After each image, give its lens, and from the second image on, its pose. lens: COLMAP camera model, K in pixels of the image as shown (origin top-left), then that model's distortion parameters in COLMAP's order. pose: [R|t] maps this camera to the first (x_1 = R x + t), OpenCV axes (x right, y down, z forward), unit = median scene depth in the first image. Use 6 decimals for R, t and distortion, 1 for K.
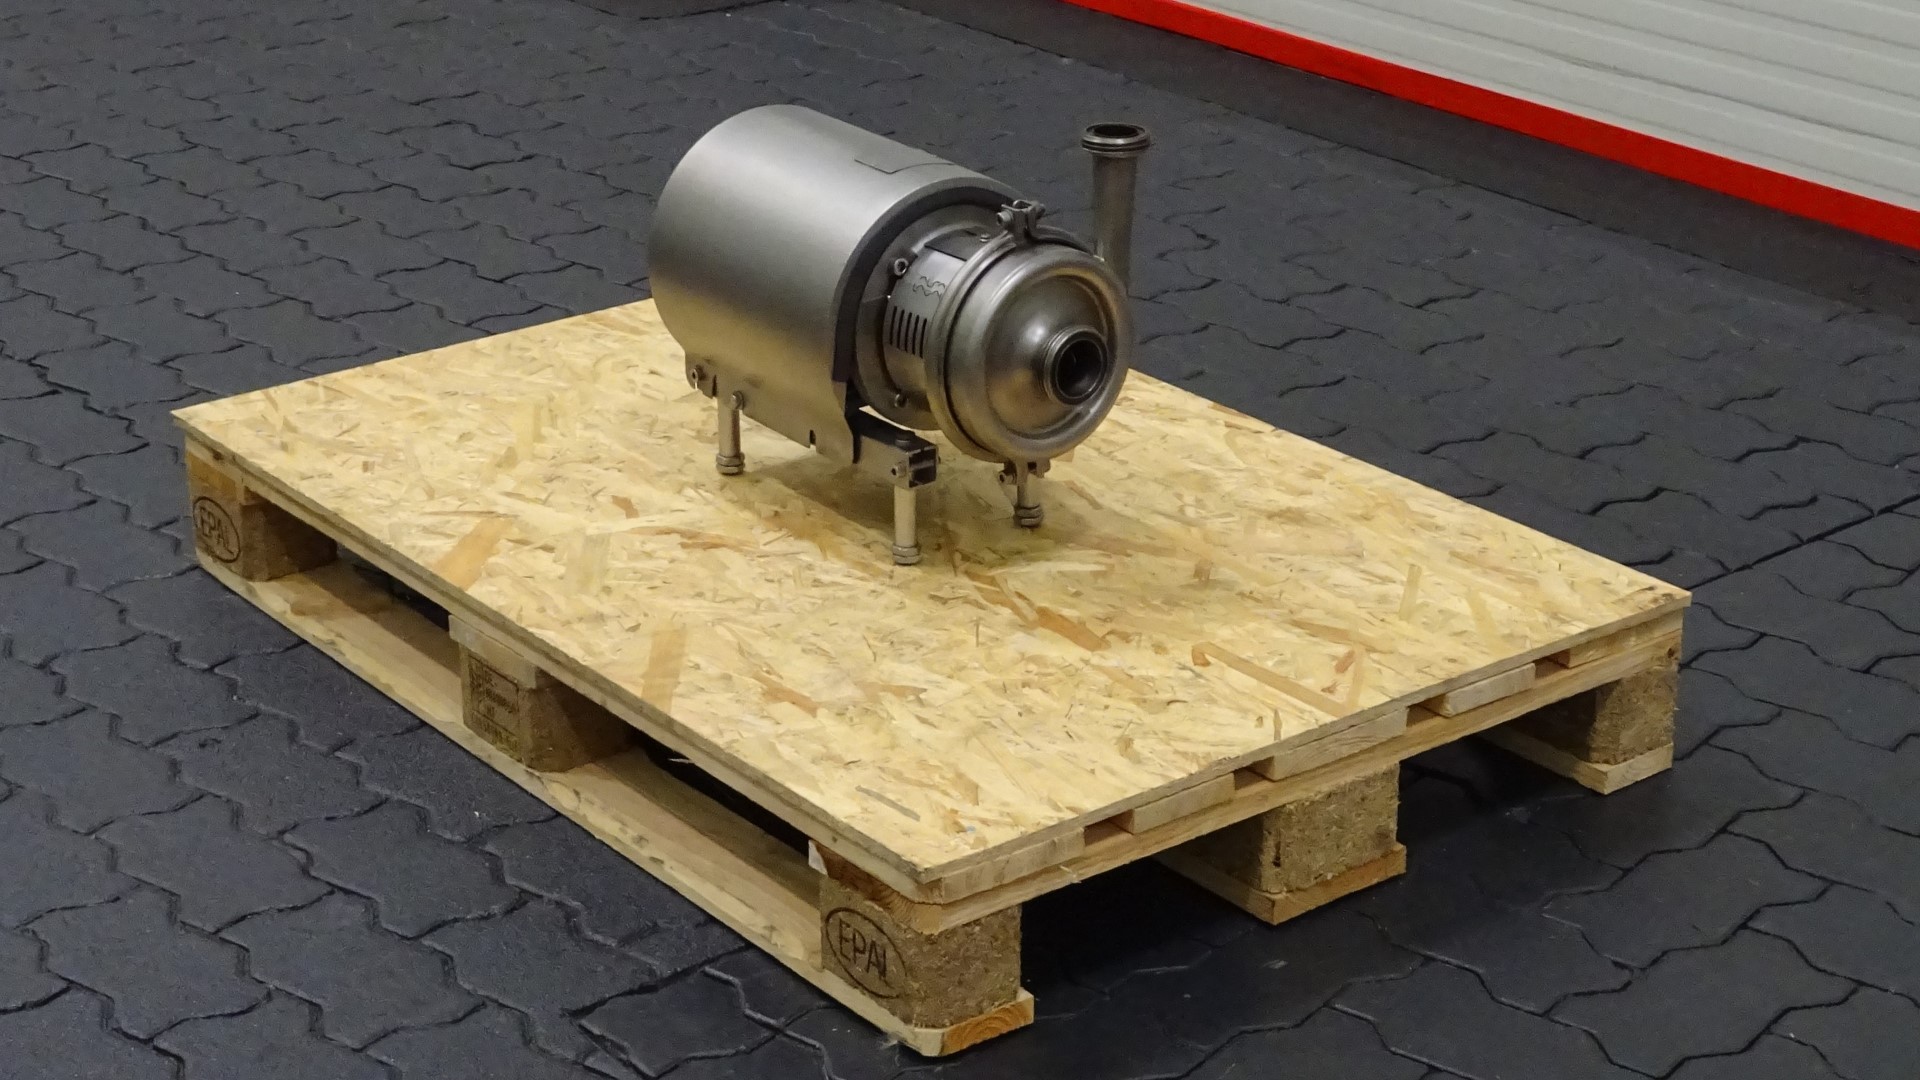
lens RADIAL K [[3248.7, 0, 961.1], [0, 3248.7, 406.6], [0, 0, 1]] dist [0.026764, -0.046100]
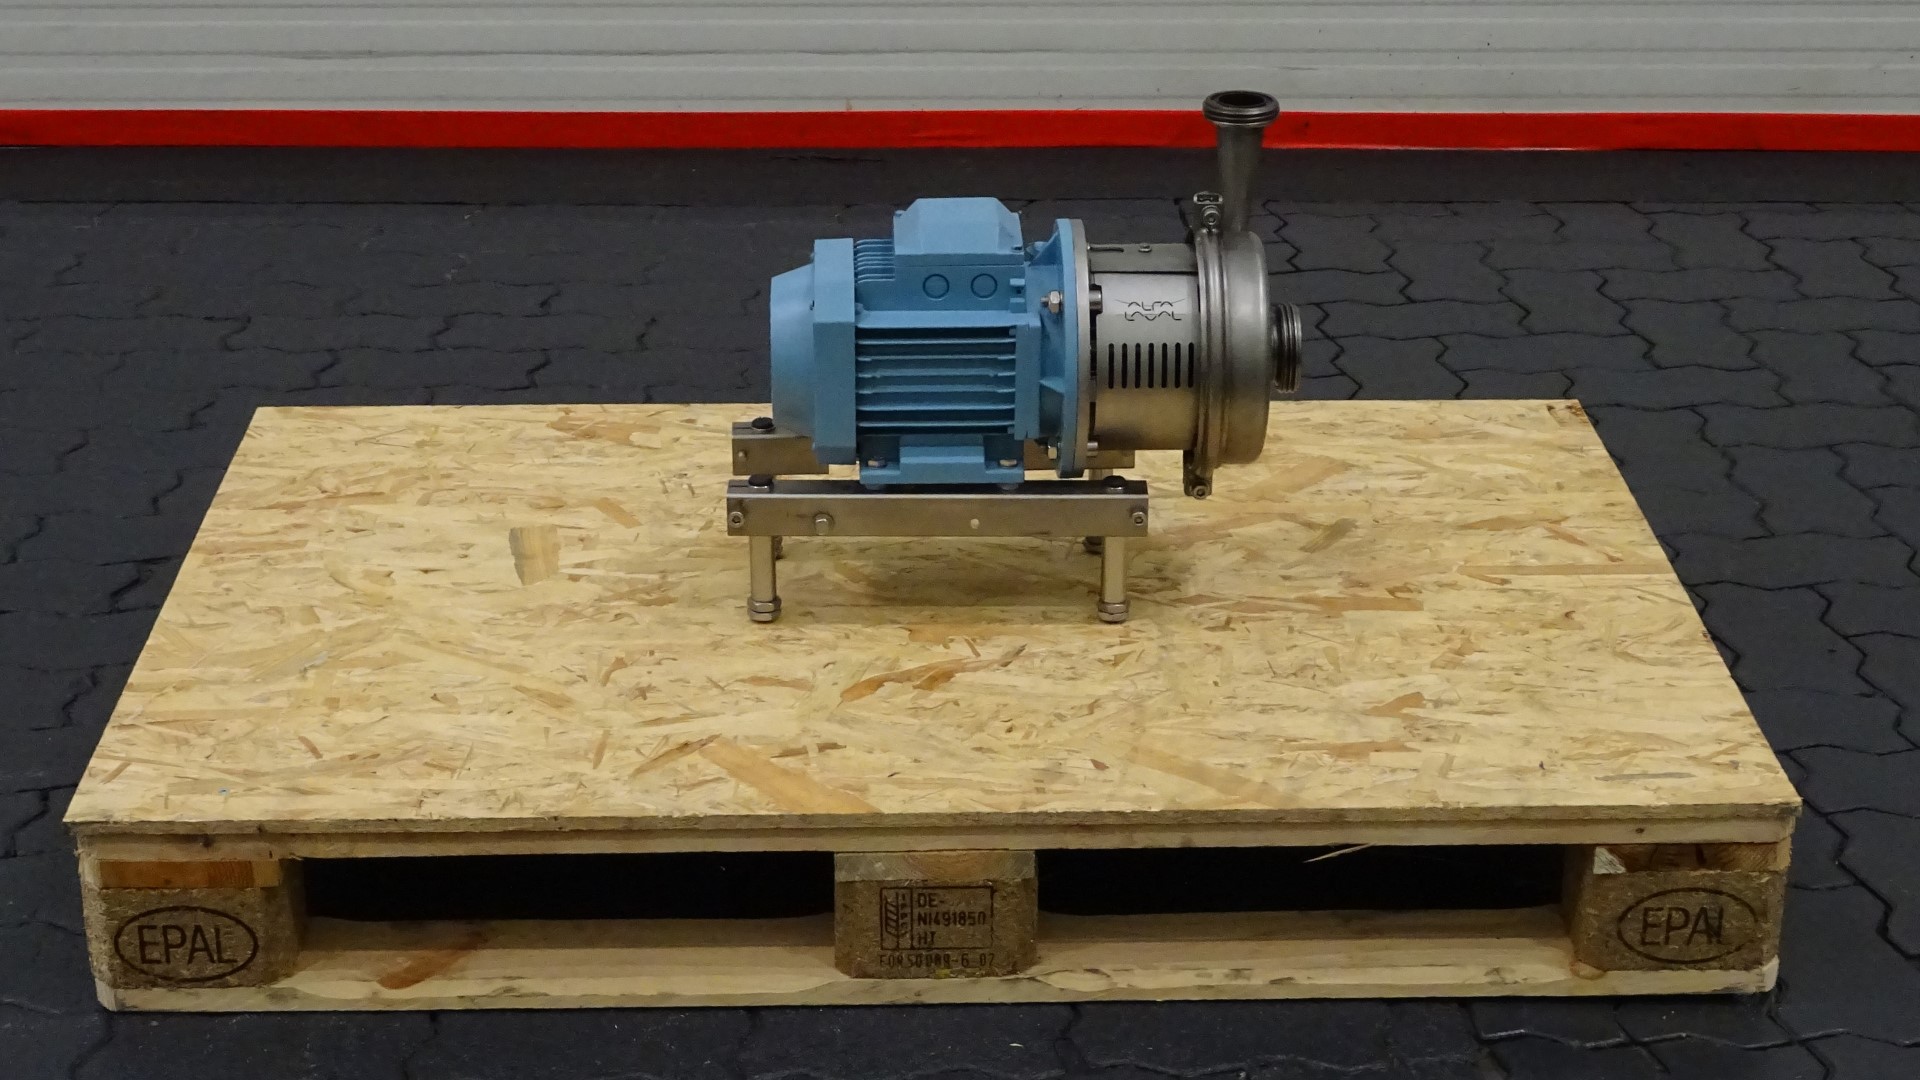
lens RADIAL K [[3408.2, 0, 839.6], [0, 3408.2, 542.8], [0, 0, 1]] dist [0.016300, -0.102474]
pose [[0.616025, -0.307567, 0.725201, -0.794107], [0.275170, 0.946649, 0.167741, -0.161604], [-0.738102, 0.096221, 0.667792, 0.442454]]
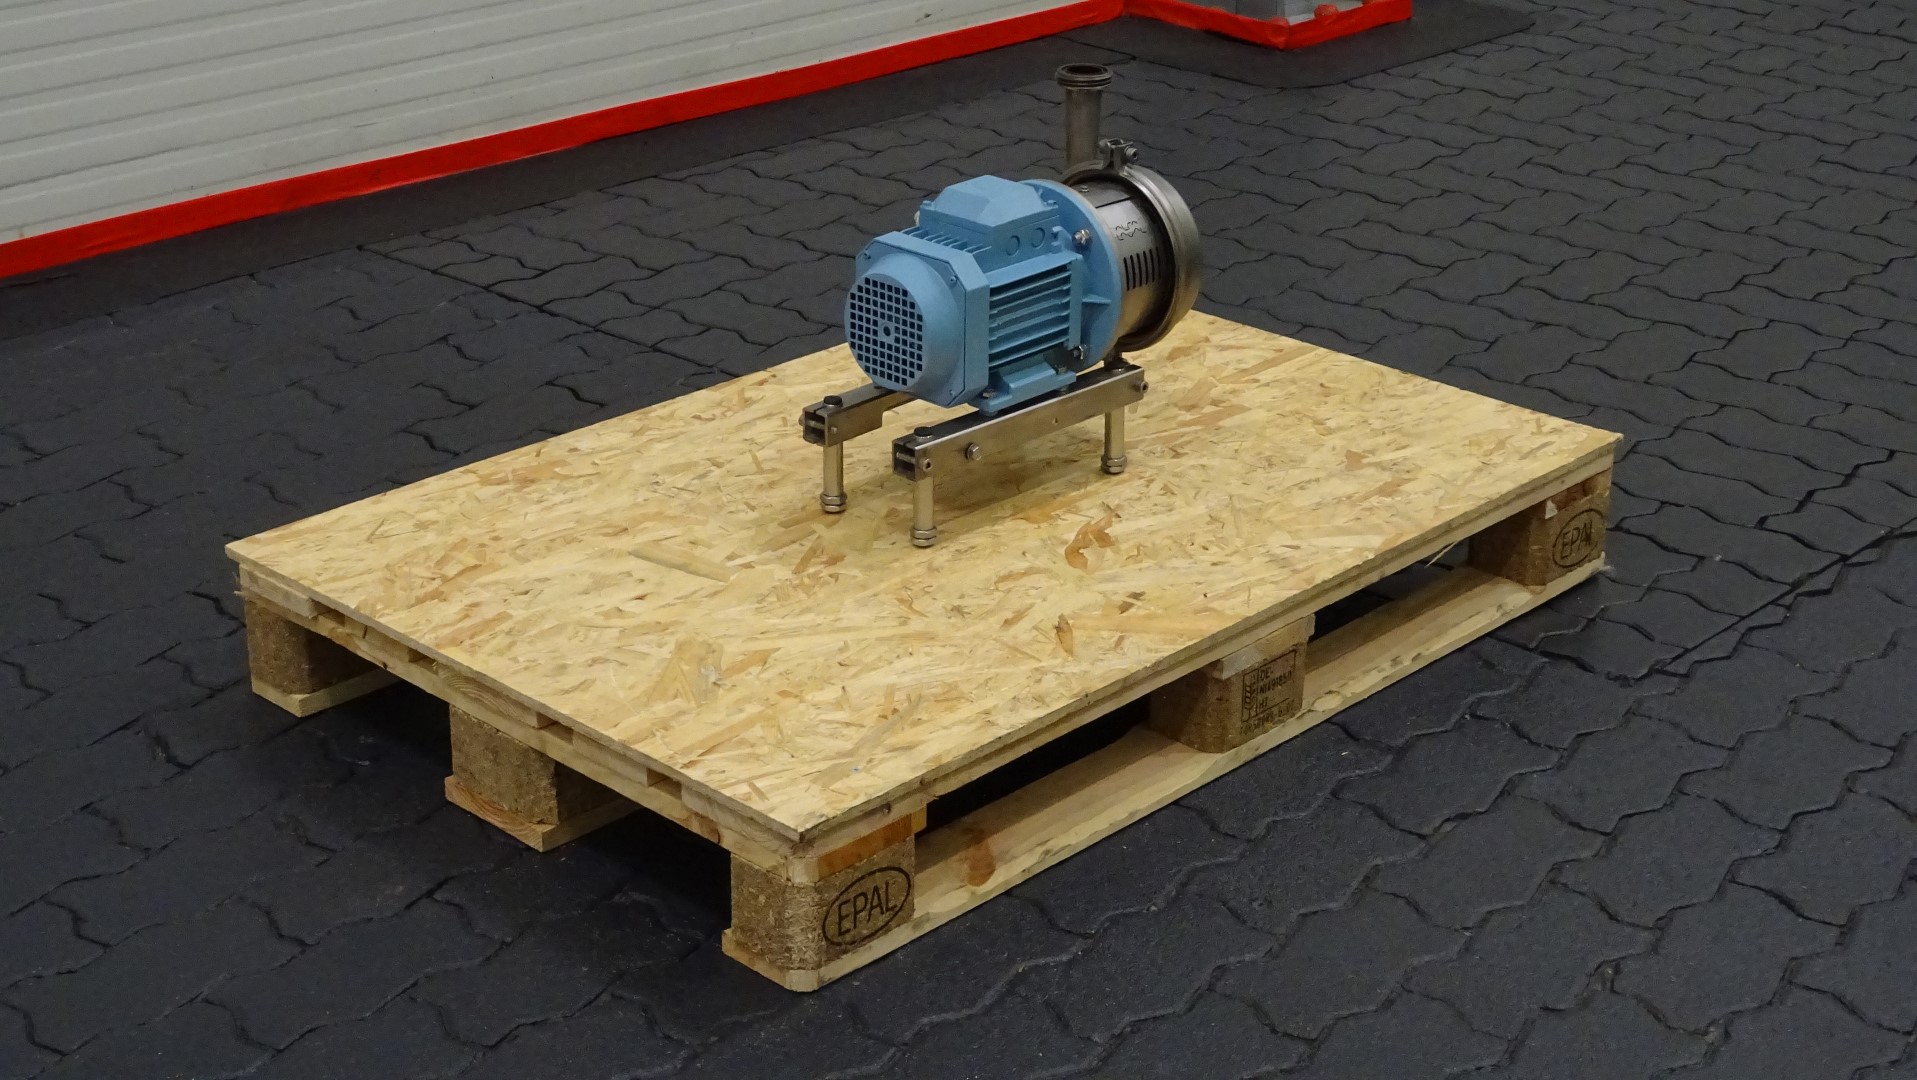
lens RADIAL K [[2956.2, 0, 958.5], [0, 2956.2, 540.0], [0, 0, 1]] dist [0.009882, -0.070228]
pose [[-0.146248, -0.382845, 0.912163, -1.070217], [0.334103, 0.848782, 0.409811, -0.417589], [-0.931121, 0.364691, 0.003777, 1.119971]]
